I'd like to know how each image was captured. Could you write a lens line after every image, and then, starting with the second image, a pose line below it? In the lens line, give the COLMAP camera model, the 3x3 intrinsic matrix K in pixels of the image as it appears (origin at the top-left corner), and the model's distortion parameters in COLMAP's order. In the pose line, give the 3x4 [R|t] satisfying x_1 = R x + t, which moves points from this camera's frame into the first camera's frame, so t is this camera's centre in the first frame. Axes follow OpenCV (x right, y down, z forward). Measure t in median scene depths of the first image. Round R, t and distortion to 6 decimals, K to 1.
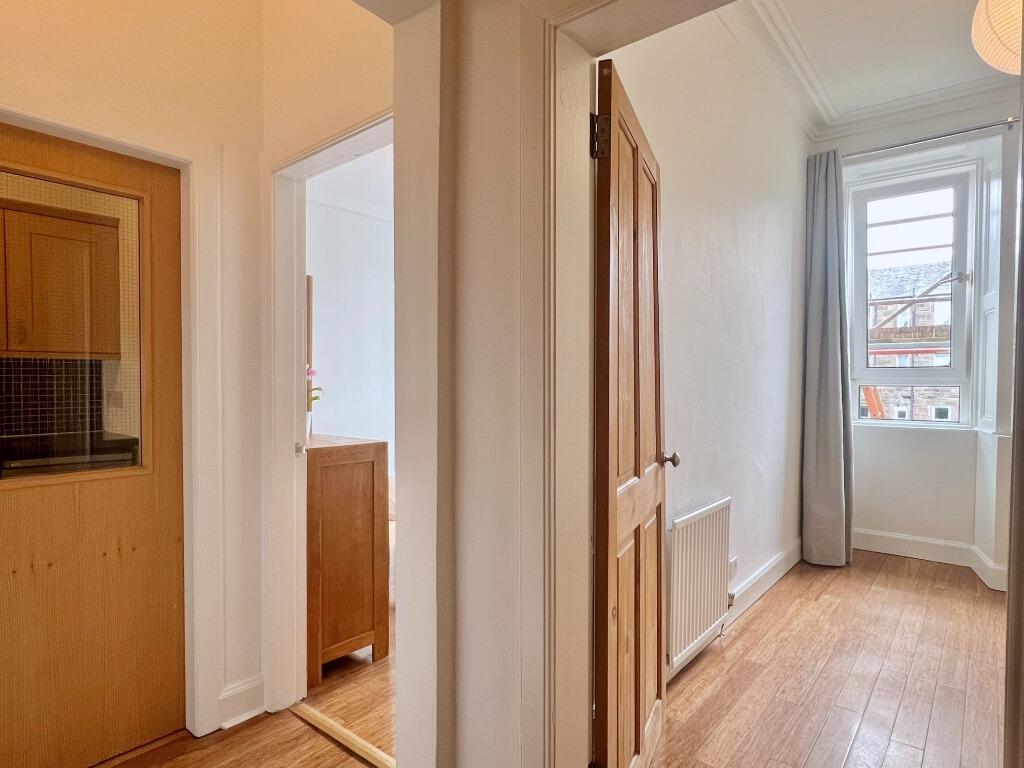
lens RADIAL K [[596.0, 0, 512.2], [0, 596.0, 393.1], [0, 0, 1]] dist [0.003001, 0.000808]
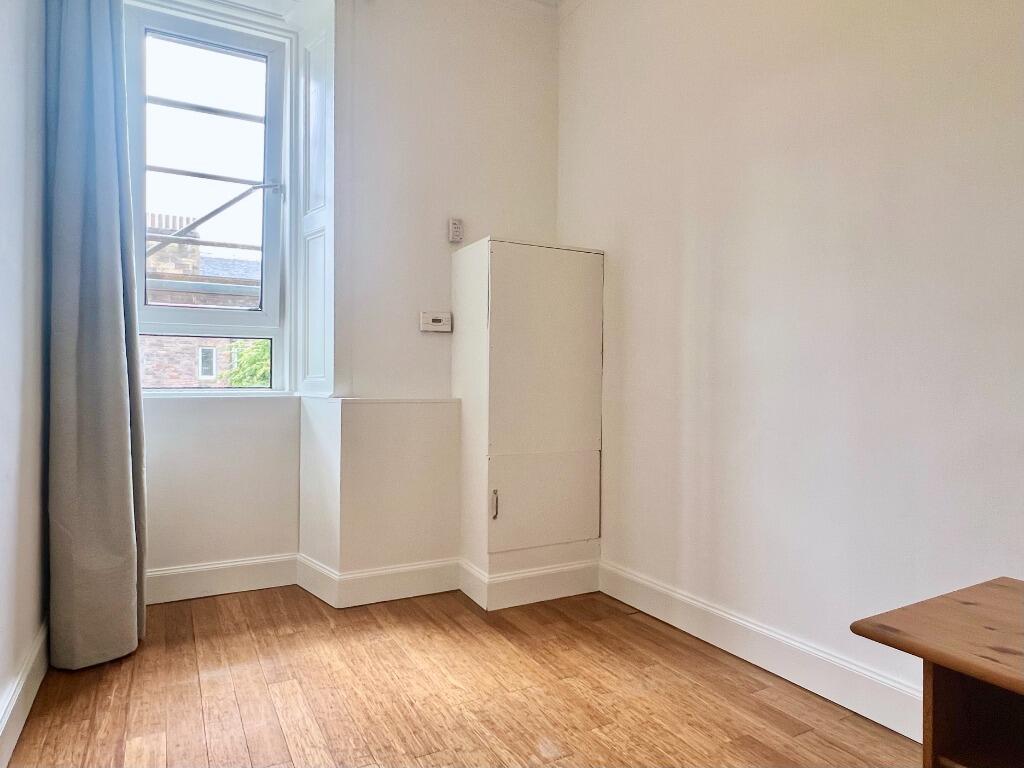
lens RADIAL K [[635.6, 0, 511.7], [0, 635.6, 379.7], [0, 0, 1]] dist [-0.000135, -0.000837]
pose [[0.377549, 0.005500, 0.925973, 0.151352], [0.010804, 0.999888, -0.010345, 0.054409], [-0.925927, 0.013910, 0.377447, 0.469439]]
